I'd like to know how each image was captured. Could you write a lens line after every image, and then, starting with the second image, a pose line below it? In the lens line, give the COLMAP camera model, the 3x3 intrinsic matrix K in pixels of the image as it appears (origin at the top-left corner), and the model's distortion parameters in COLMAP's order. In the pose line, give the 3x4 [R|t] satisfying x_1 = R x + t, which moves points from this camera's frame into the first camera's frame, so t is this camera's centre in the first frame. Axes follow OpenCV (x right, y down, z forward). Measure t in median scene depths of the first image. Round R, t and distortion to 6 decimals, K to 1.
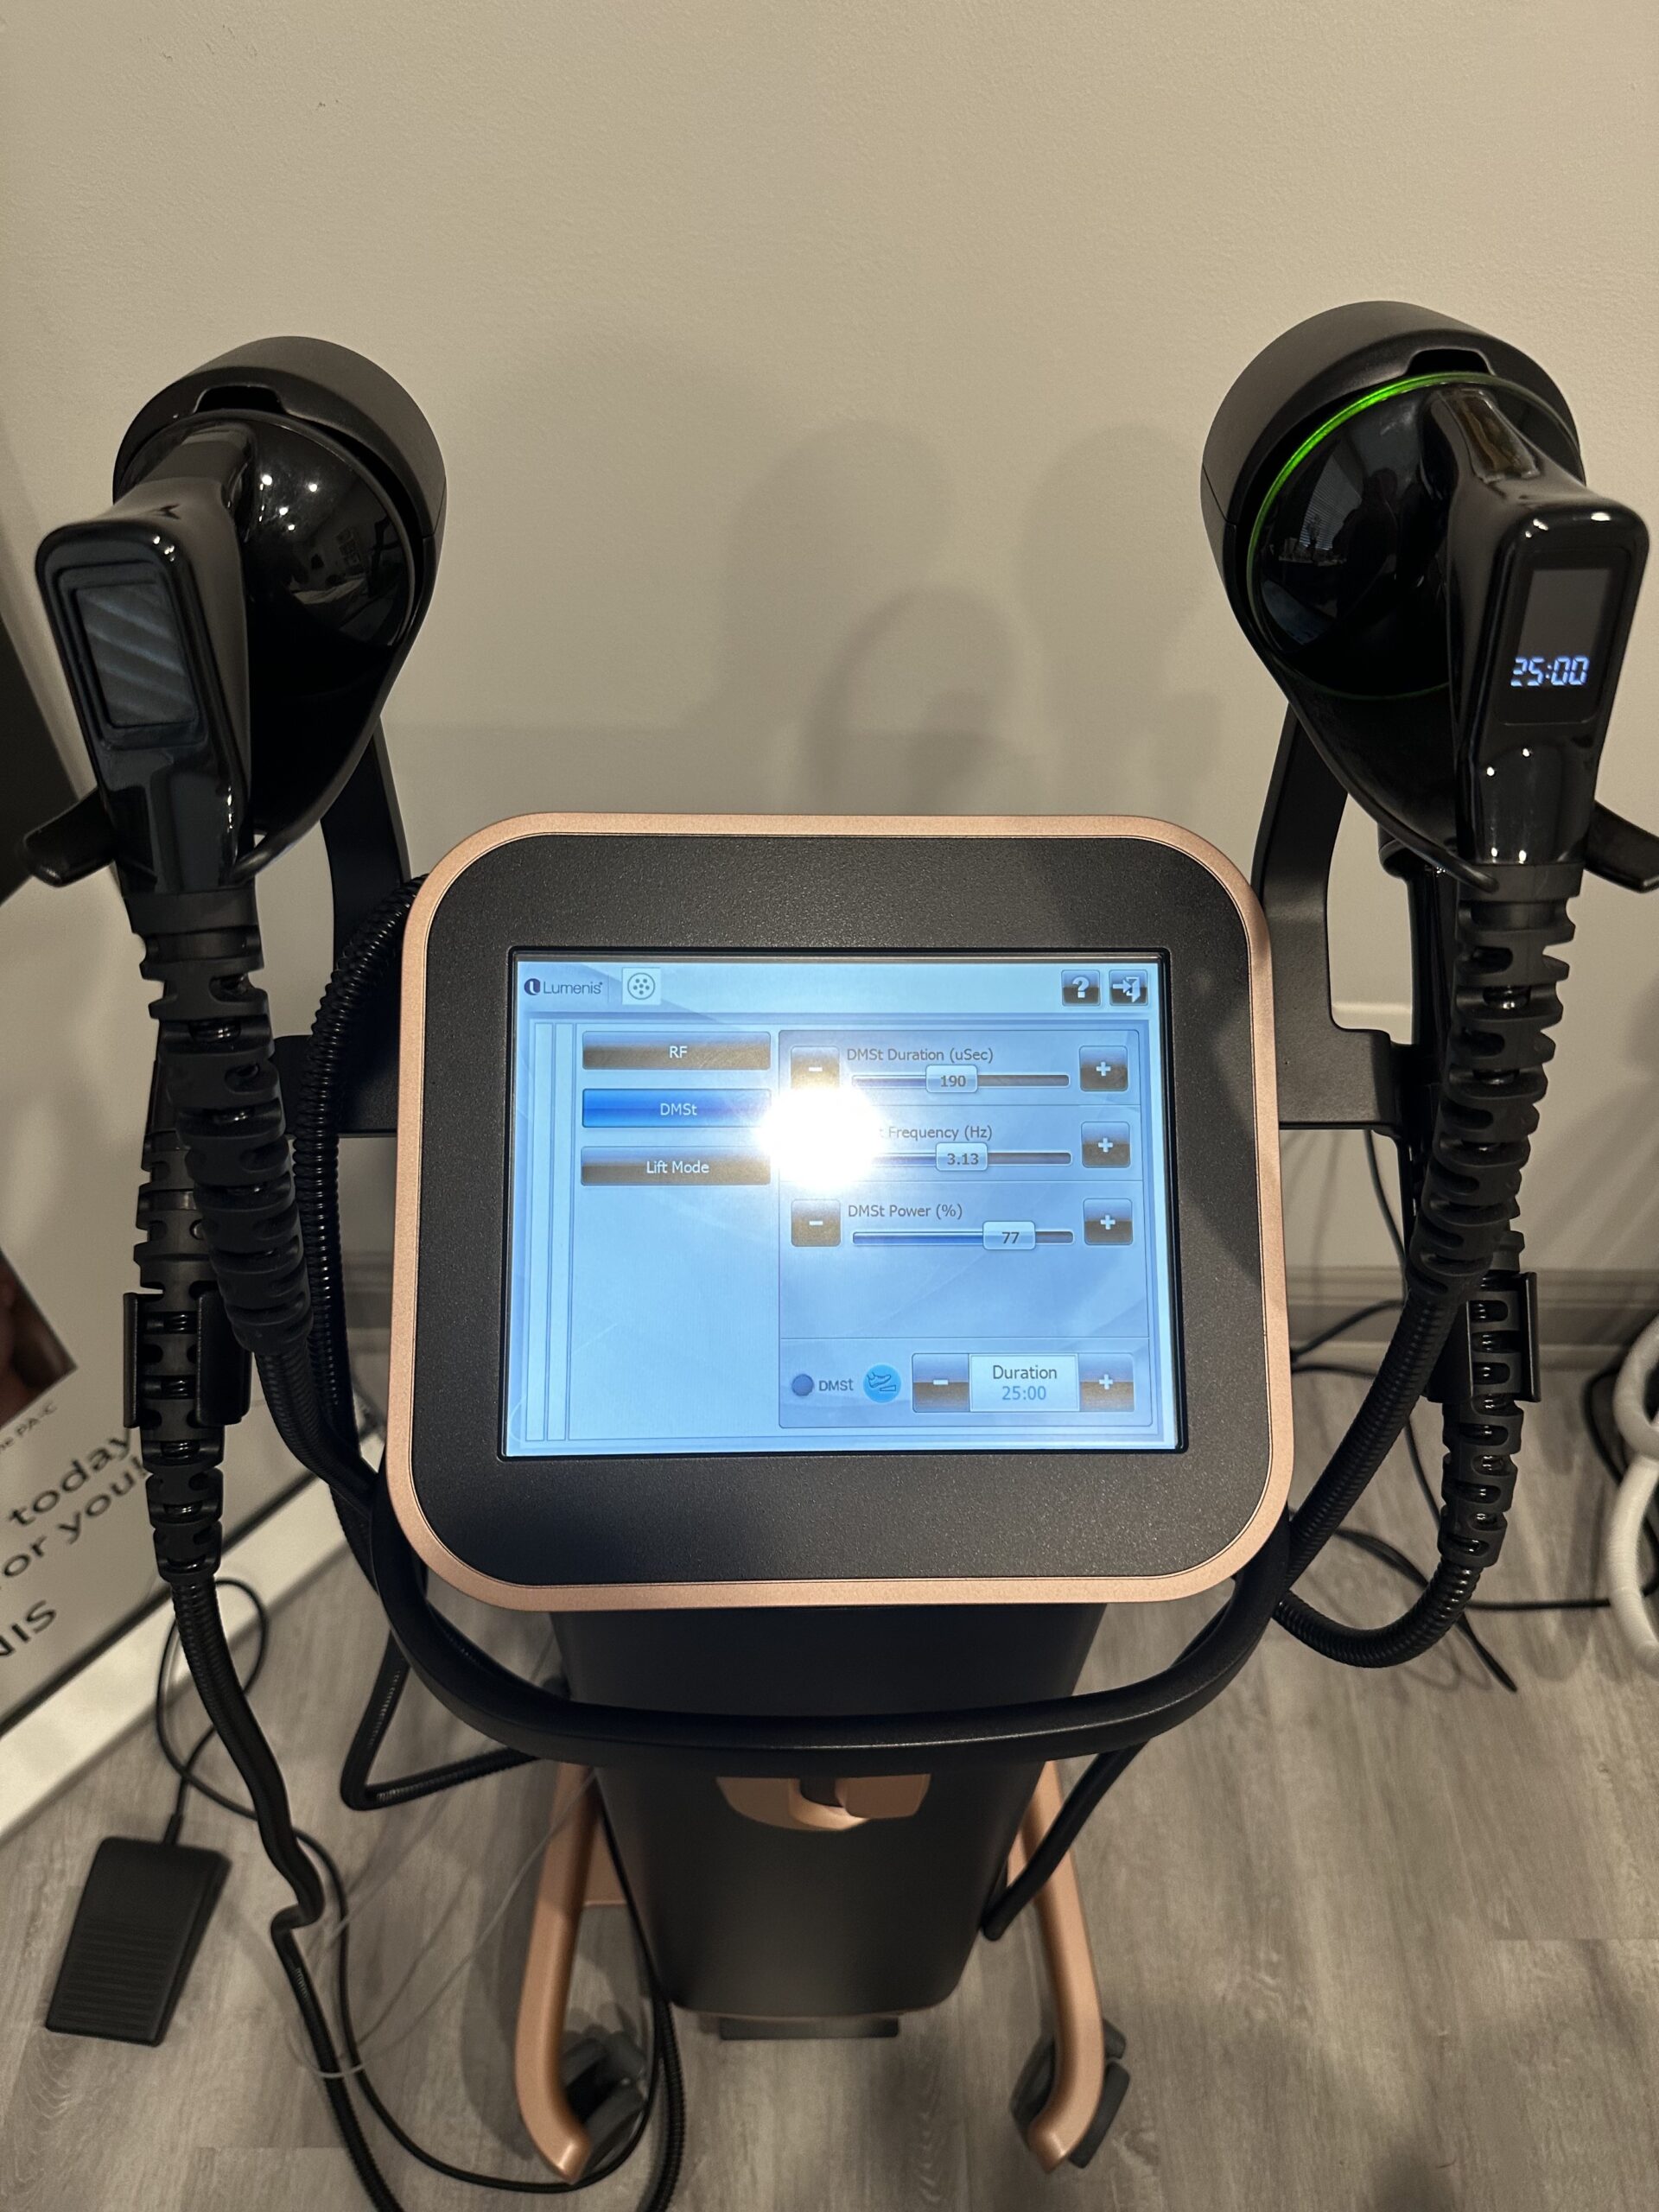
lens RADIAL K [[1503.4, 0, 819.6], [0, 1503.4, 1110.8], [0, 0, 1]] dist [0.001429, -0.010602]
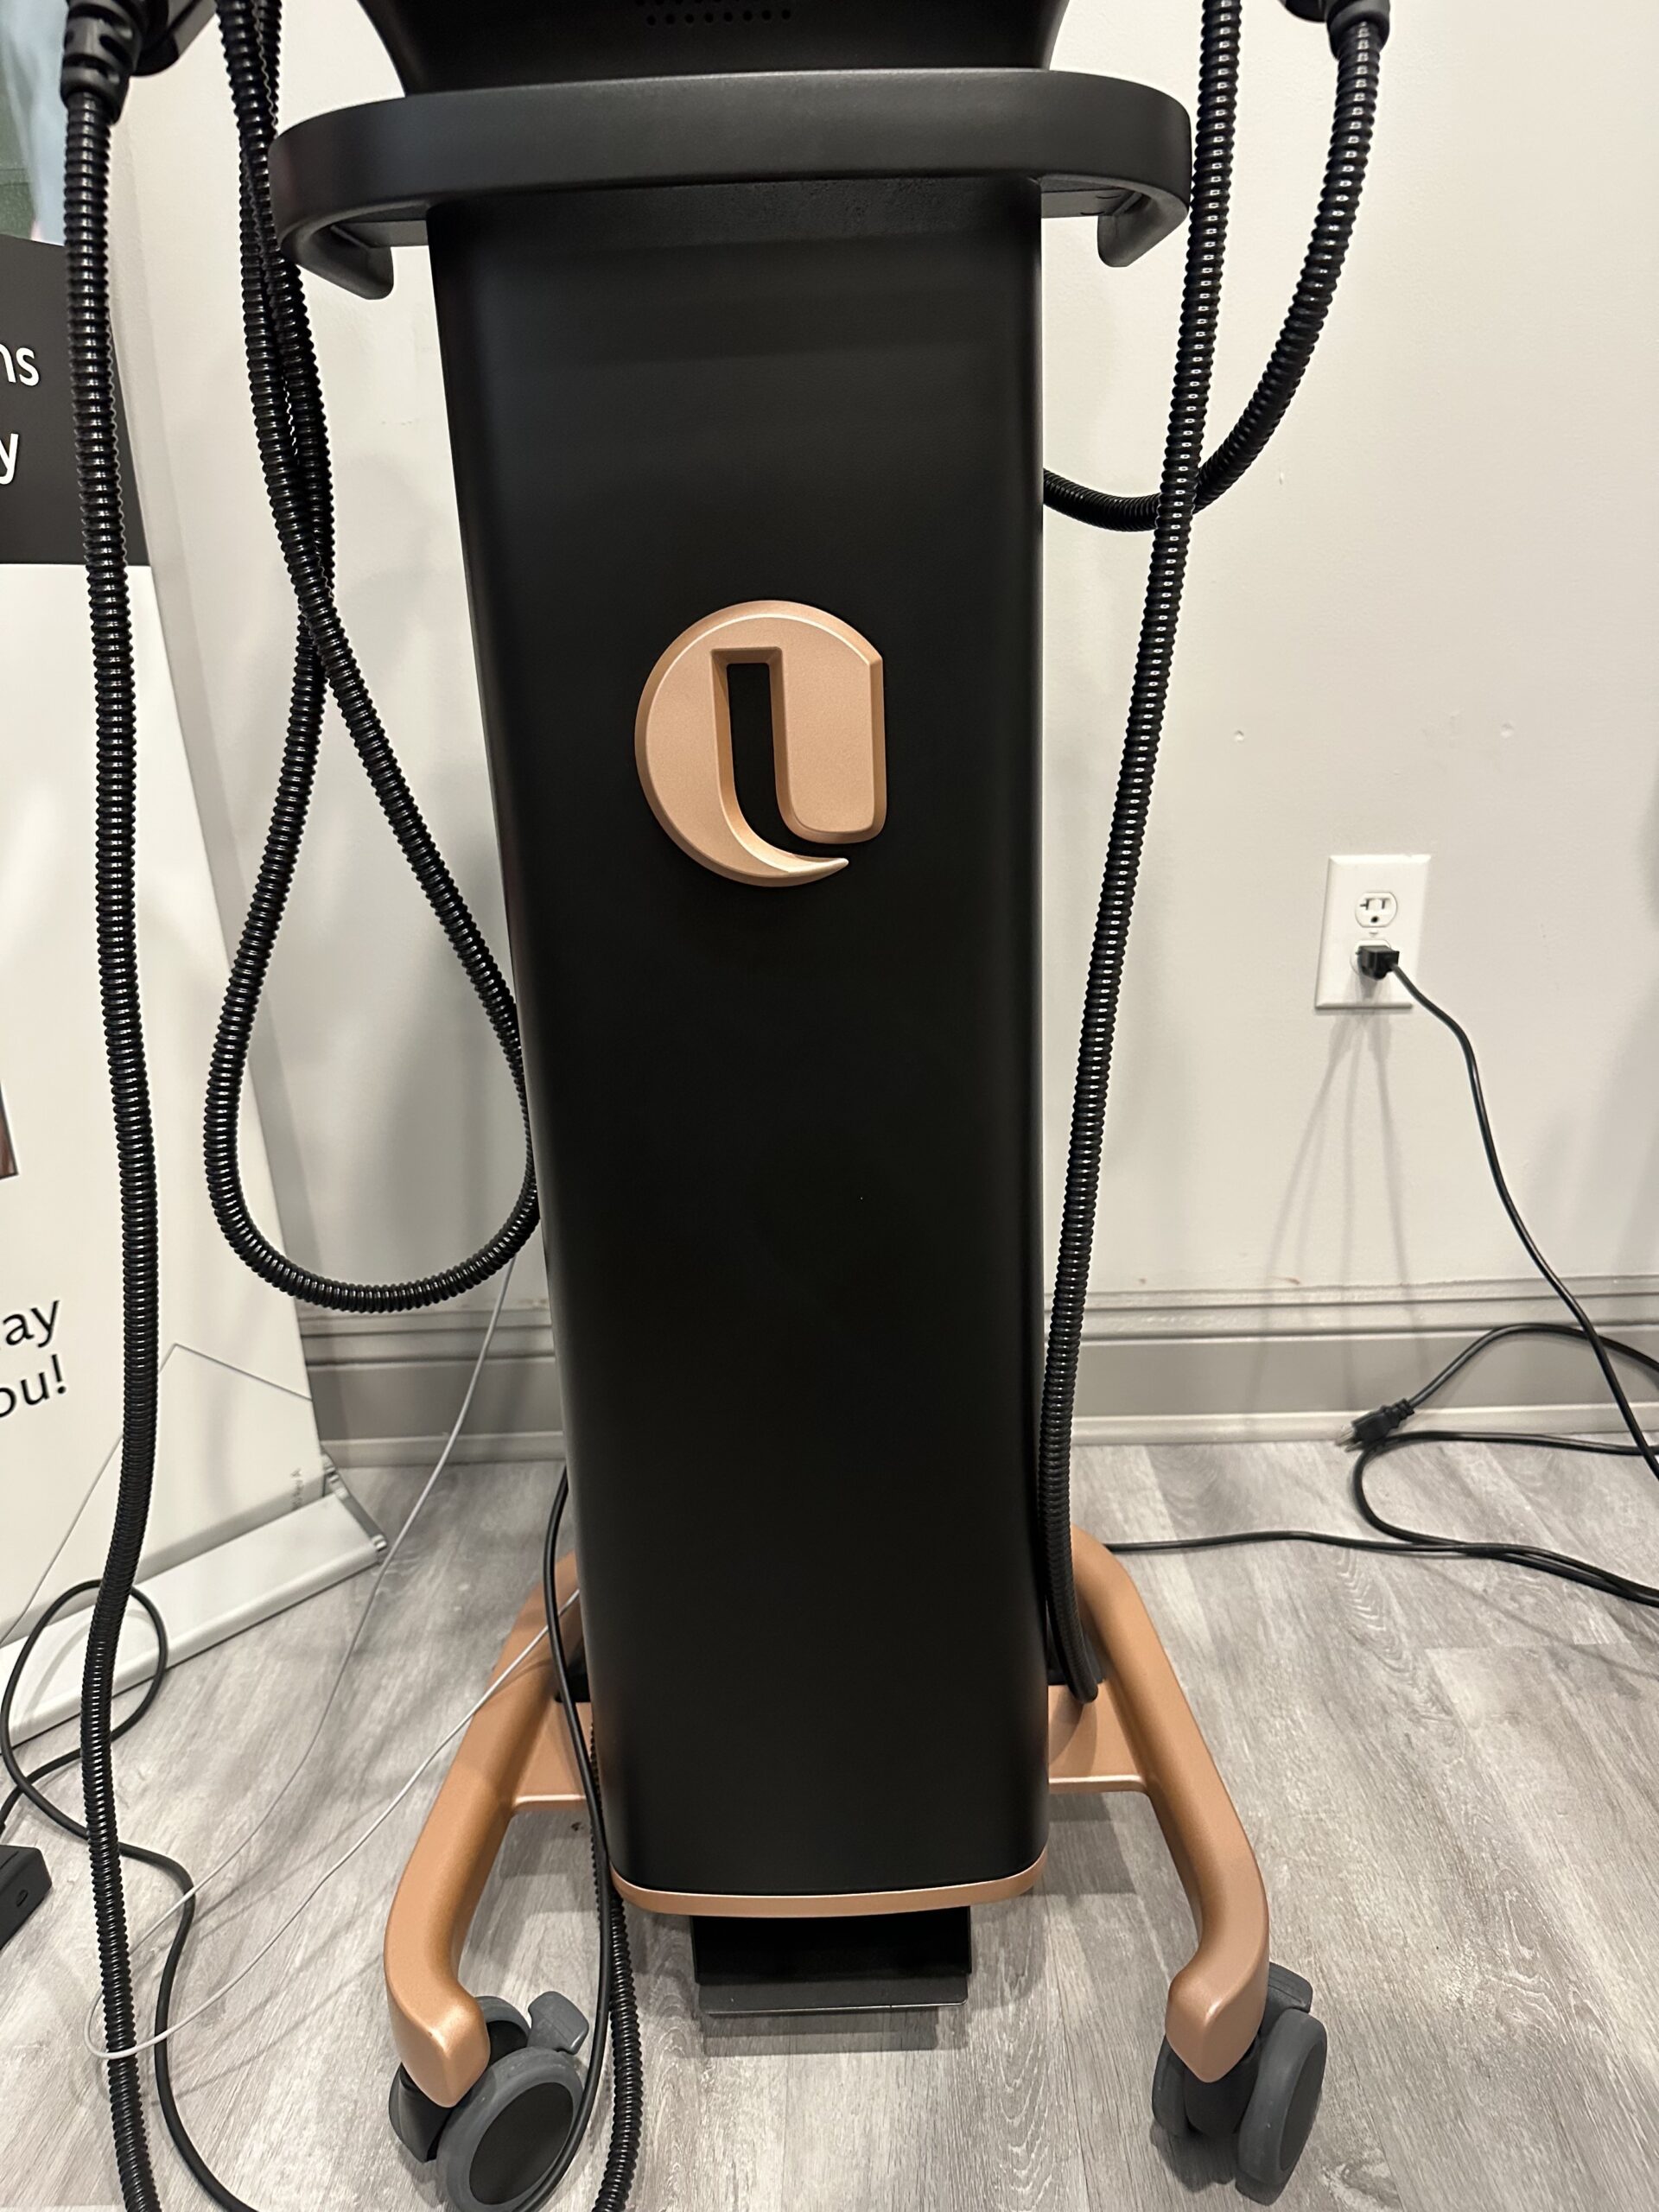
lens RADIAL K [[1503.4, 0, 833.0], [0, 1503.4, 1107.1], [0, 0, 1]] dist [0.001429, -0.010602]
pose [[0.997101, -0.066548, -0.036881, 0.043570], [0.036796, 0.846058, -0.531820, 0.612537], [0.066595, 0.528922, 0.846054, 0.212888]]
